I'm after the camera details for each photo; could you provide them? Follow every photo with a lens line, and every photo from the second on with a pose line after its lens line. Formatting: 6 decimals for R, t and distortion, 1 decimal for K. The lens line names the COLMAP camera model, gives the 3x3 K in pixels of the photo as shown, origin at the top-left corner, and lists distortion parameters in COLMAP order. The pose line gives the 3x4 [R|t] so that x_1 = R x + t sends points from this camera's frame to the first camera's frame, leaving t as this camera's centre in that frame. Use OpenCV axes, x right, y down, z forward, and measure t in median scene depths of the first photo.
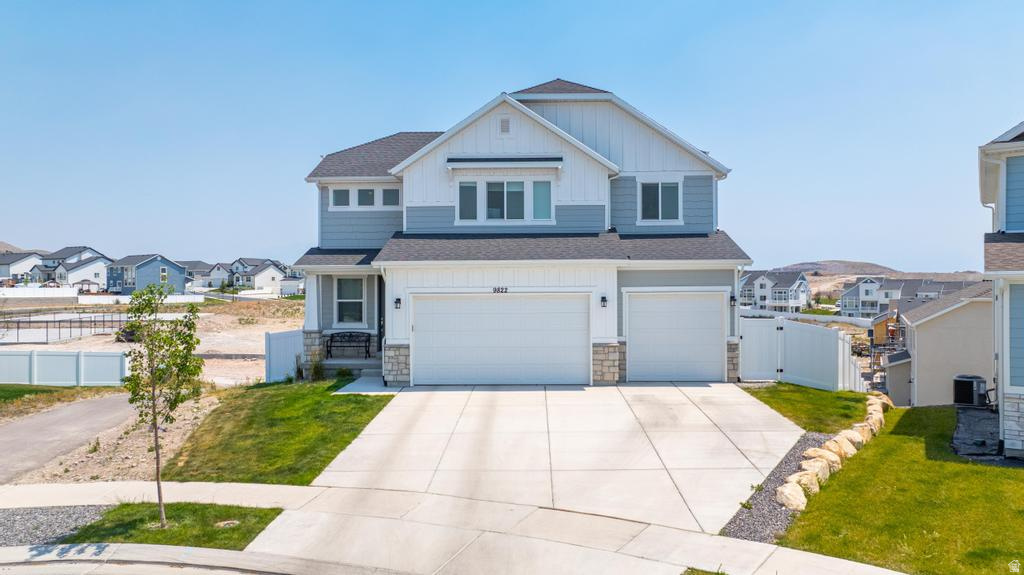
lens RADIAL K [[714.0, 0, 512.0], [0, 714.0, 287.5], [0, 0, 1]] dist [-0.047760, 0.052431]
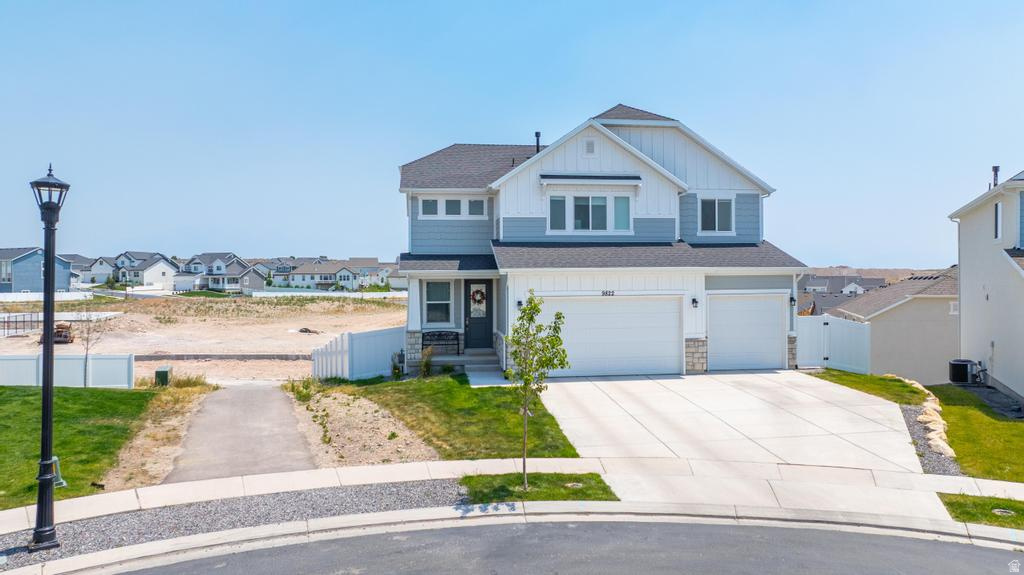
lens RADIAL K [[729.1, 0, 510.8], [0, 729.1, 276.4], [0, 0, 1]] dist [-0.030586, 0.001377]
pose [[0.987634, -0.001051, 0.156774, -0.313054], [0.002140, 0.999975, -0.006778, -0.014048], [-0.156763, 0.007030, 0.987611, -0.118920]]
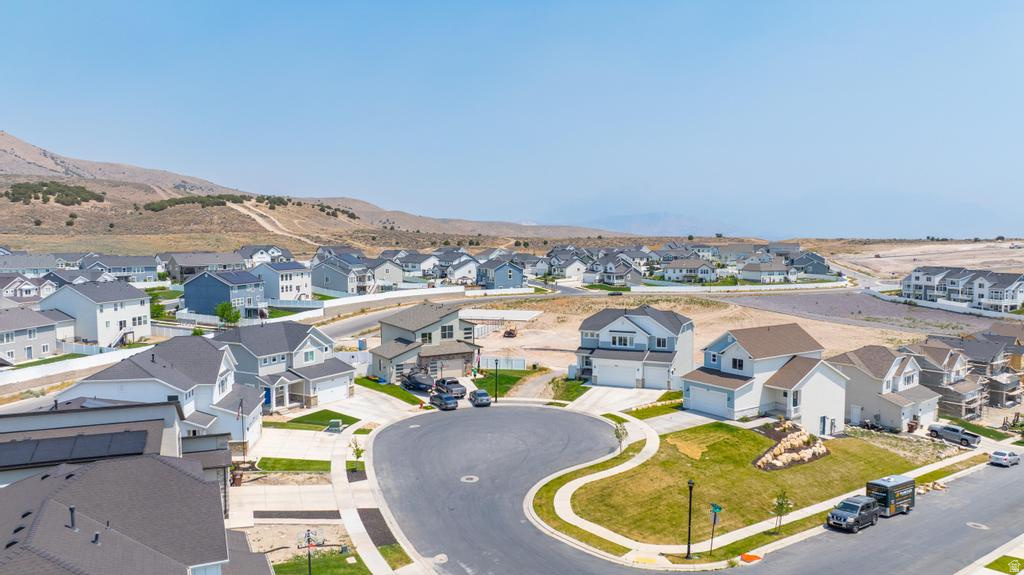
lens RADIAL K [[714.0, 0, 512.0], [0, 714.0, 287.5], [0, 0, 1]] dist [-0.047760, 0.052431]
pose [[0.911858, 0.025937, -0.409685, 1.087396], [0.004680, 0.997280, 0.073553, -0.737701], [0.410479, -0.068987, 0.909257, -2.996675]]
